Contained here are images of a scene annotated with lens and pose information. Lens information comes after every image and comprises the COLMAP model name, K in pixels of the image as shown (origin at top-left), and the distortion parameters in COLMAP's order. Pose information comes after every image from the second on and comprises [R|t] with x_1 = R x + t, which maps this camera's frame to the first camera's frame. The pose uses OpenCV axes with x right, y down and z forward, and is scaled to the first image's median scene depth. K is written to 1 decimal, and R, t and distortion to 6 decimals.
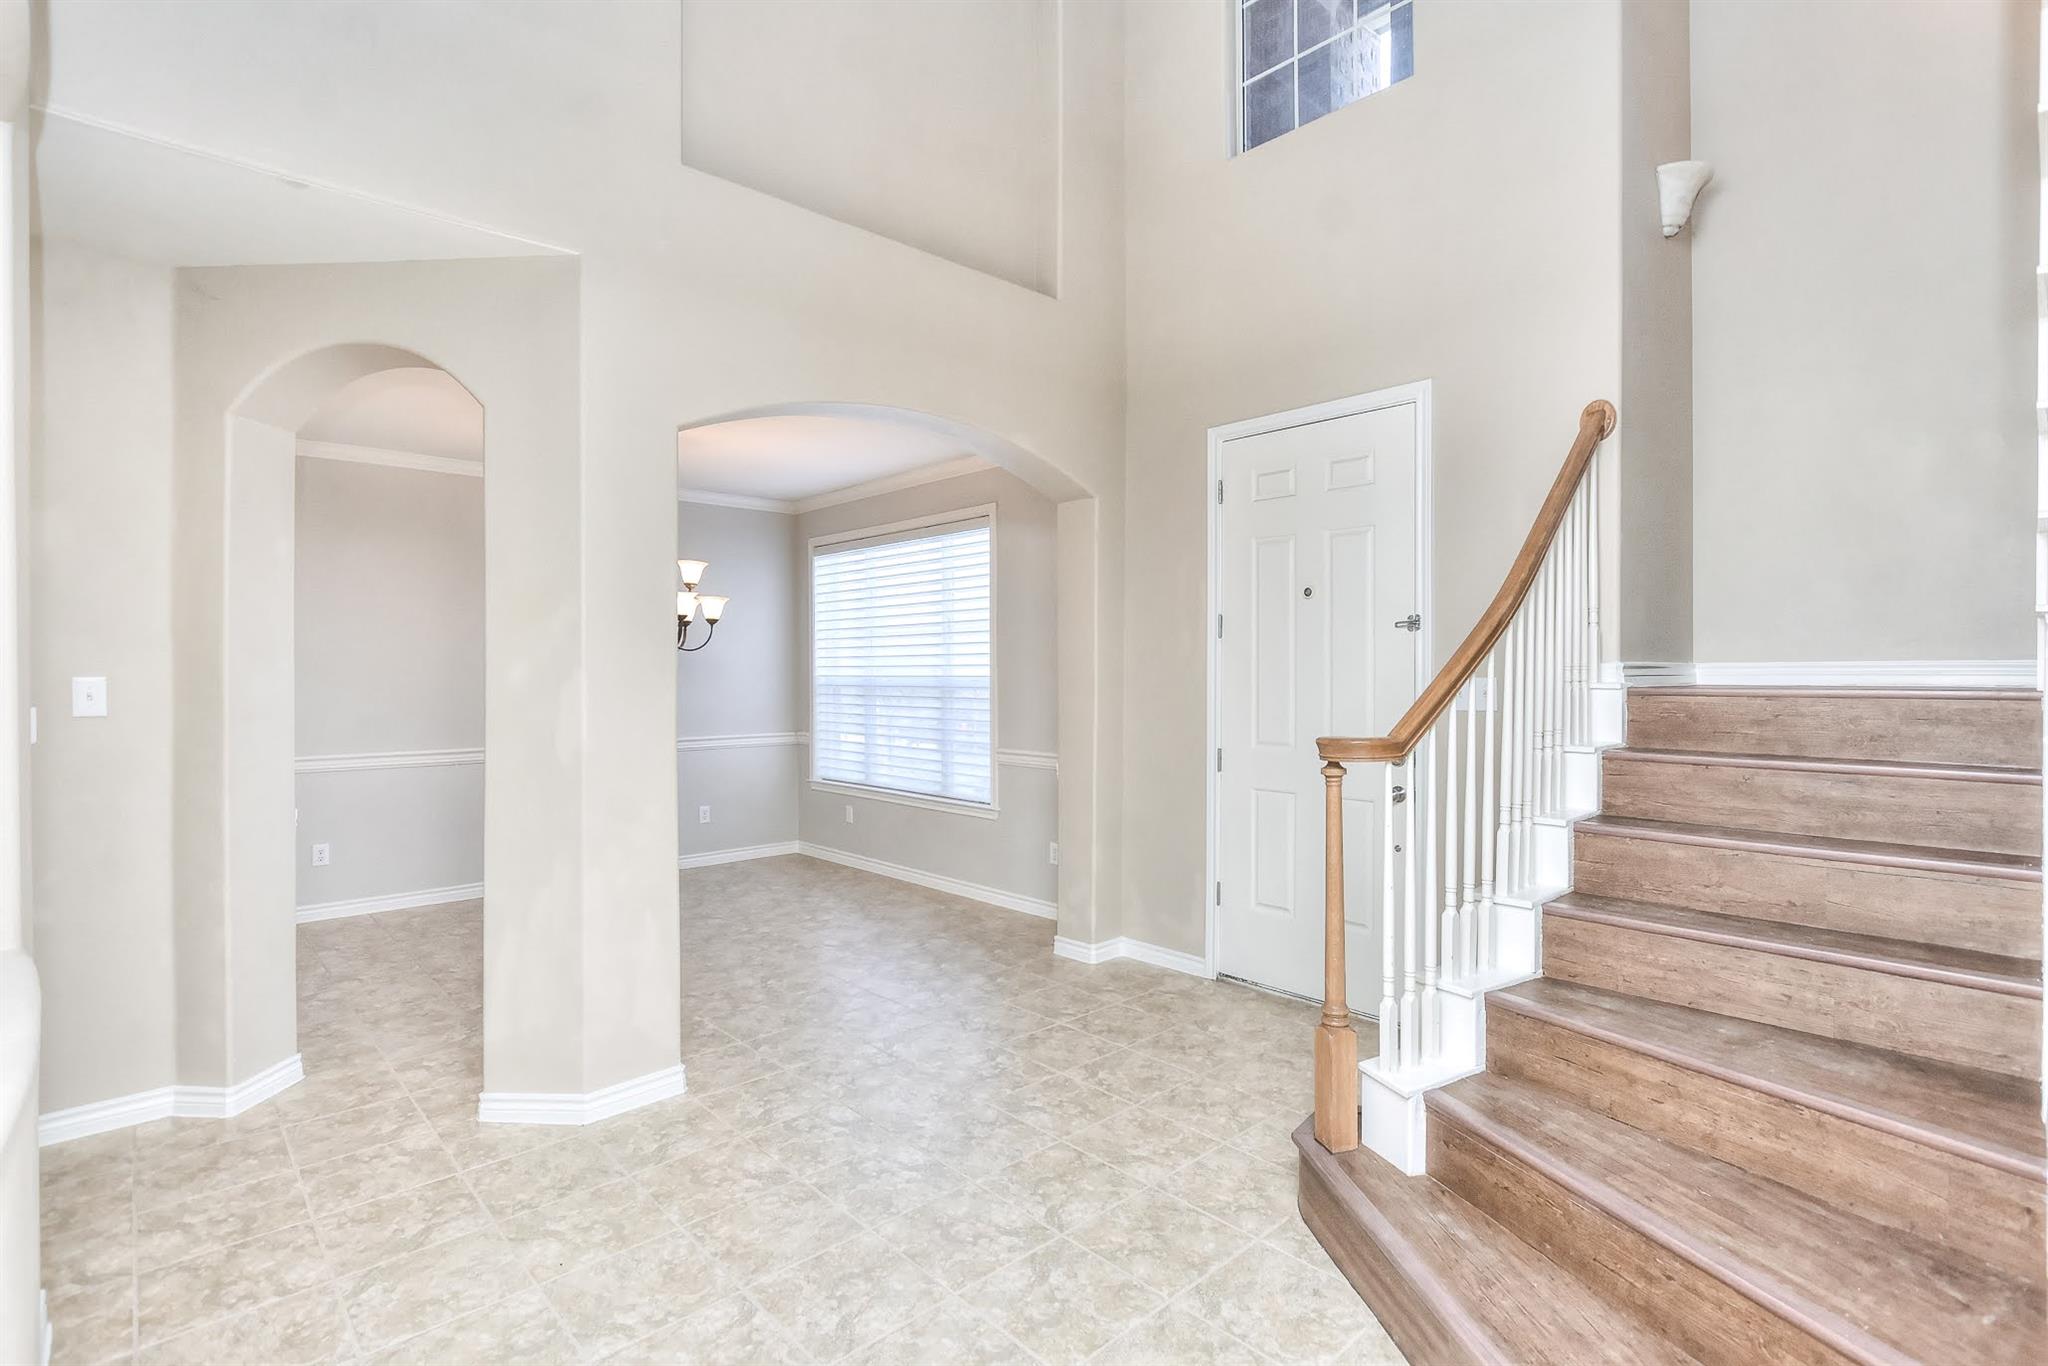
lens RADIAL K [[973.5, 0, 1005.2], [0, 973.5, 665.9], [0, 0, 1]] dist [-0.000159, -0.000216]
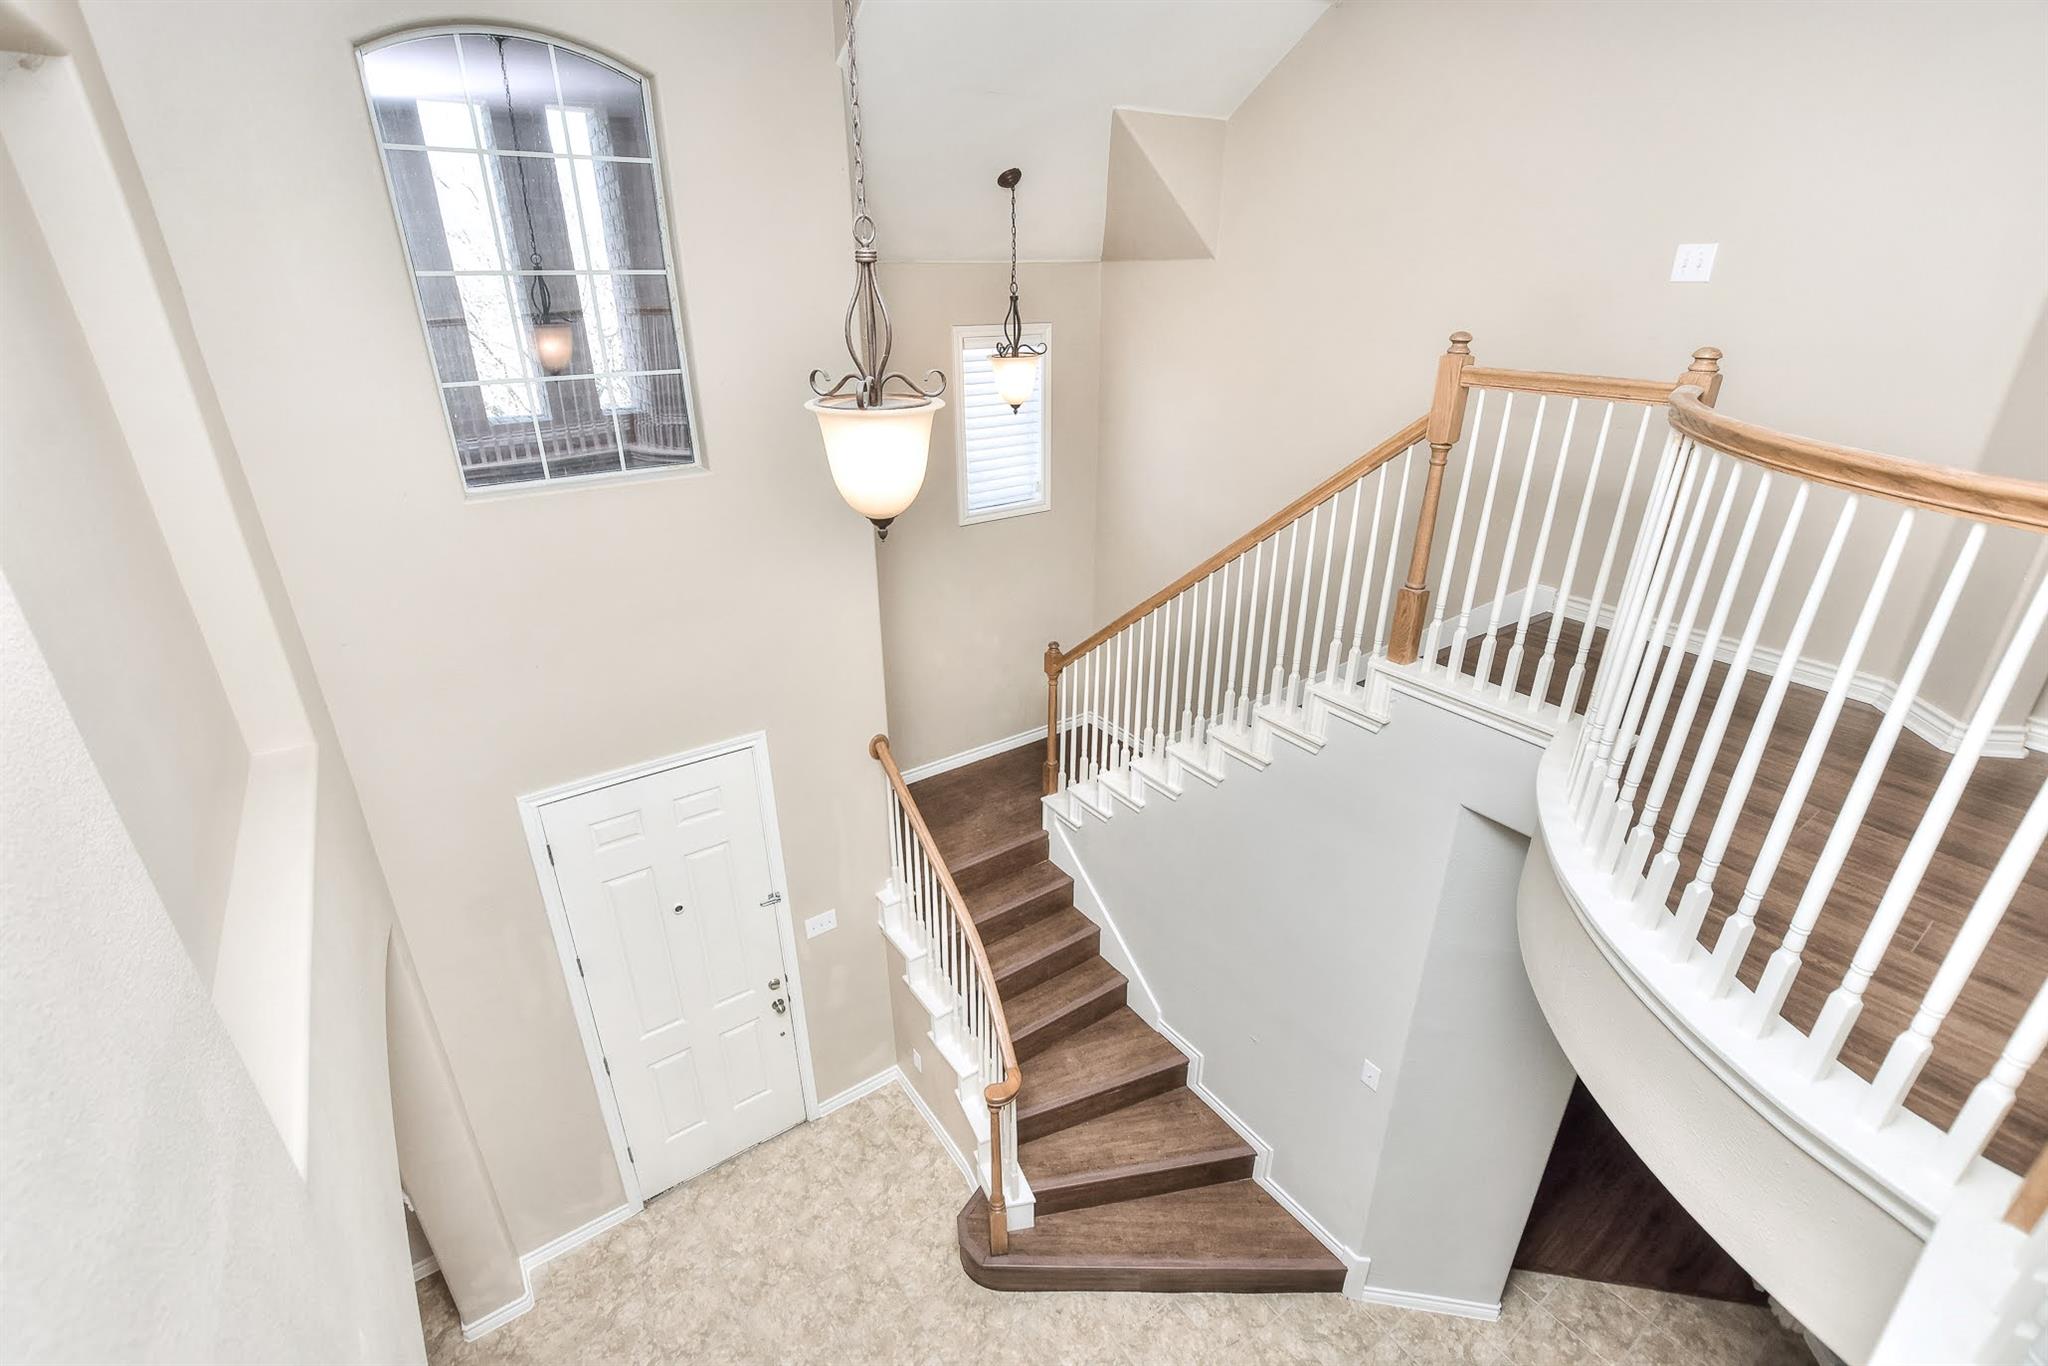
lens RADIAL K [[911.7, 0, 1010.7], [0, 911.7, 678.7], [0, 0, 1]] dist [-0.019970, 0.002268]
pose [[0.126550, -0.406482, 0.904852, -0.768610], [0.009828, 0.912655, 0.408612, -1.189529], [-0.991912, -0.042817, 0.119491, 0.820962]]
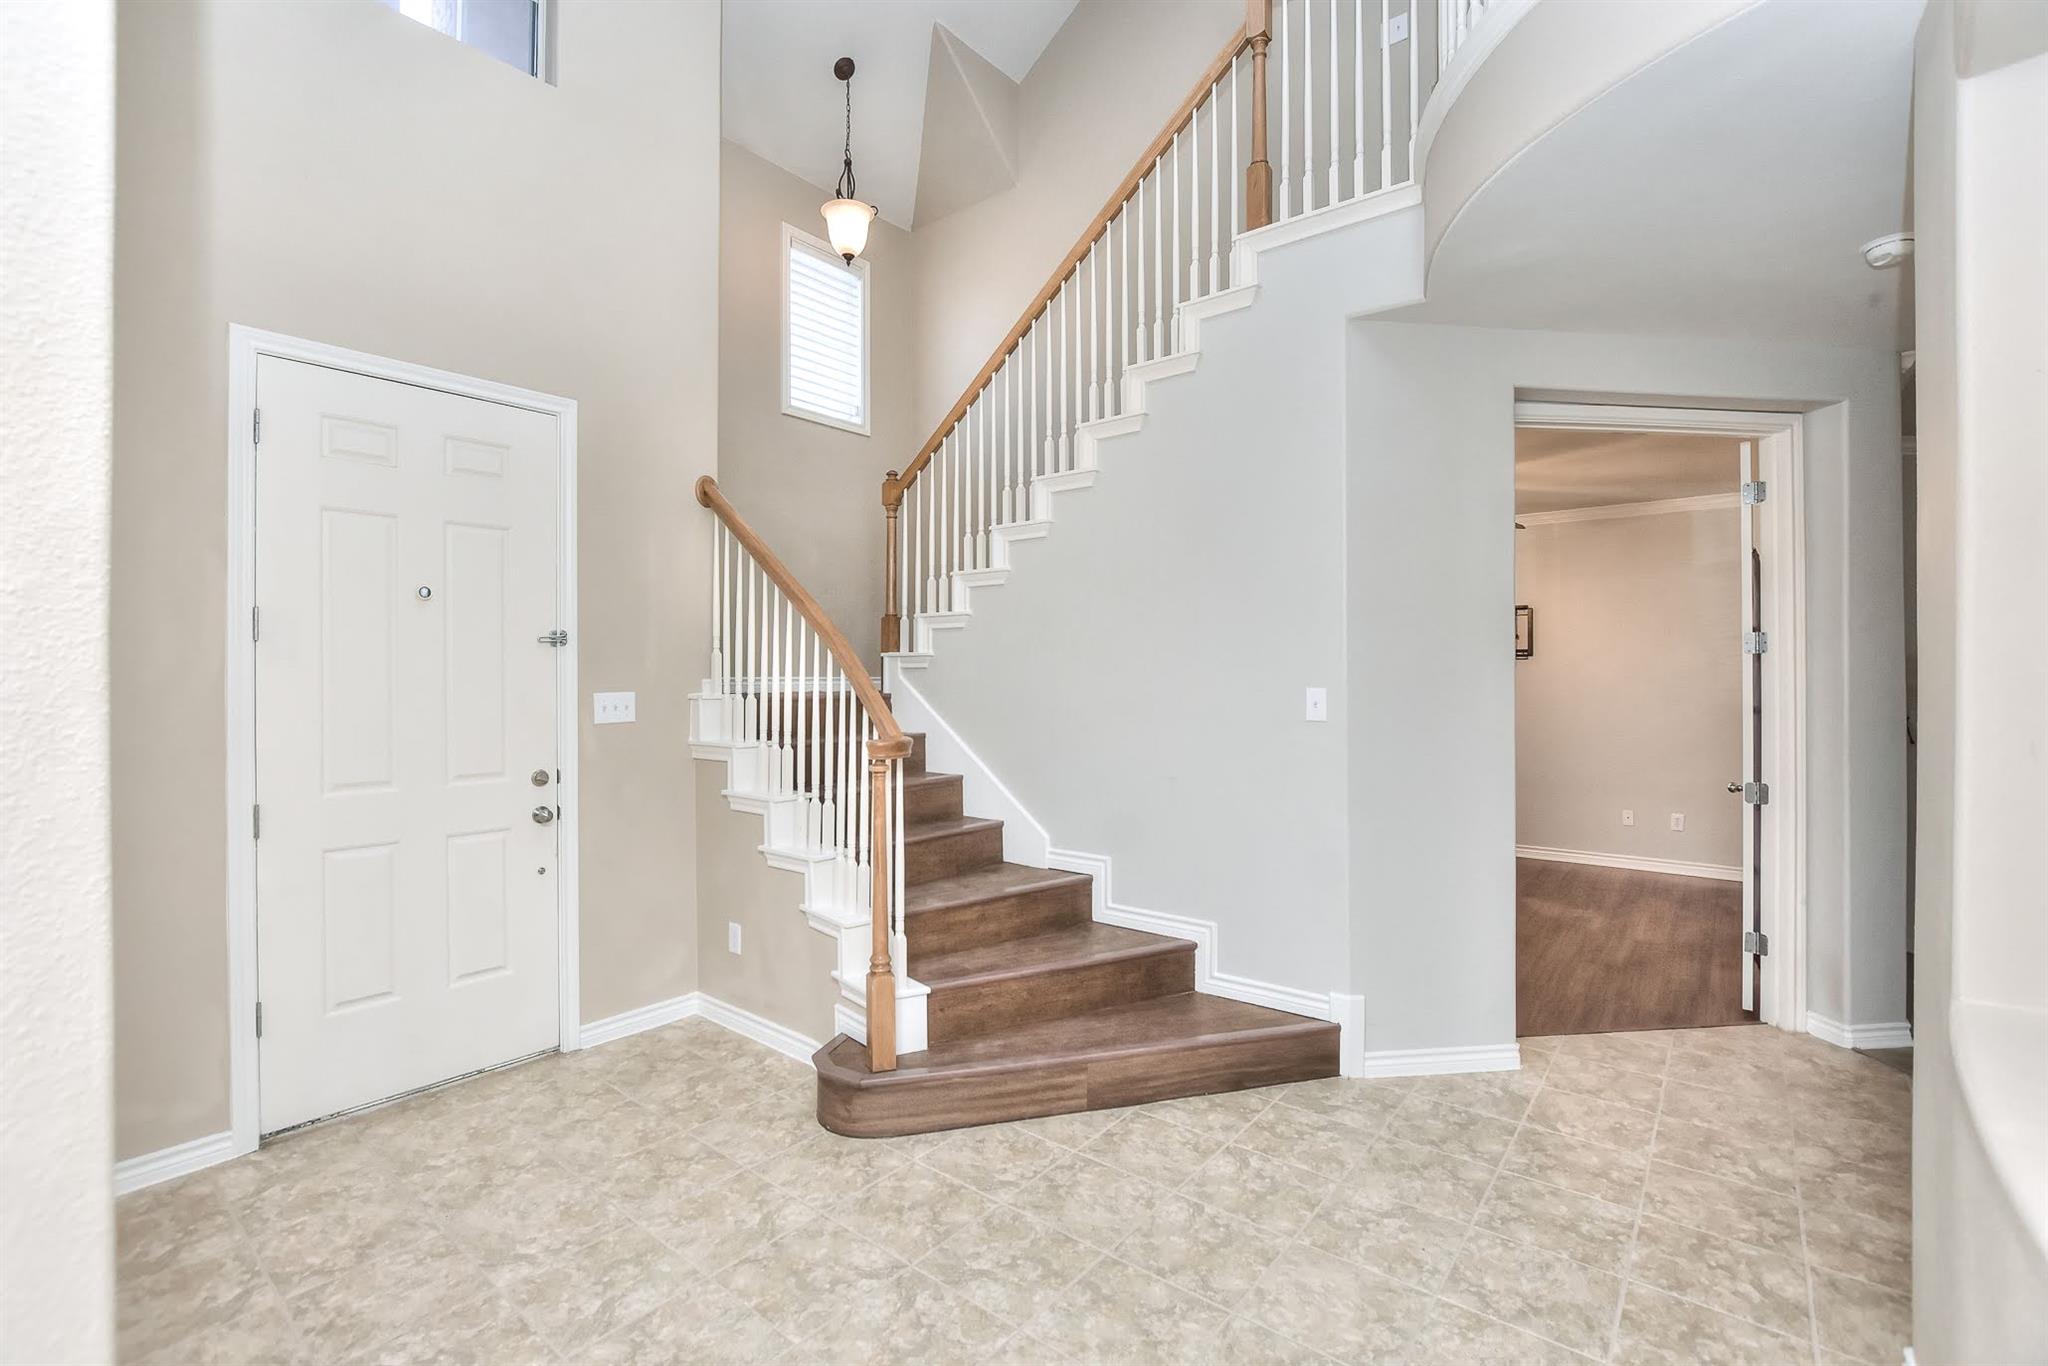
lens RADIAL K [[911.7, 0, 1009.7], [0, 911.7, 680.2], [0, 0, 1]] dist [-0.019970, 0.002268]
pose [[-0.149573, 0.003008, 0.988746, -0.830635], [0.002096, 0.999994, -0.002726, 0.001846], [-0.988749, 0.001665, -0.149578, 1.012256]]
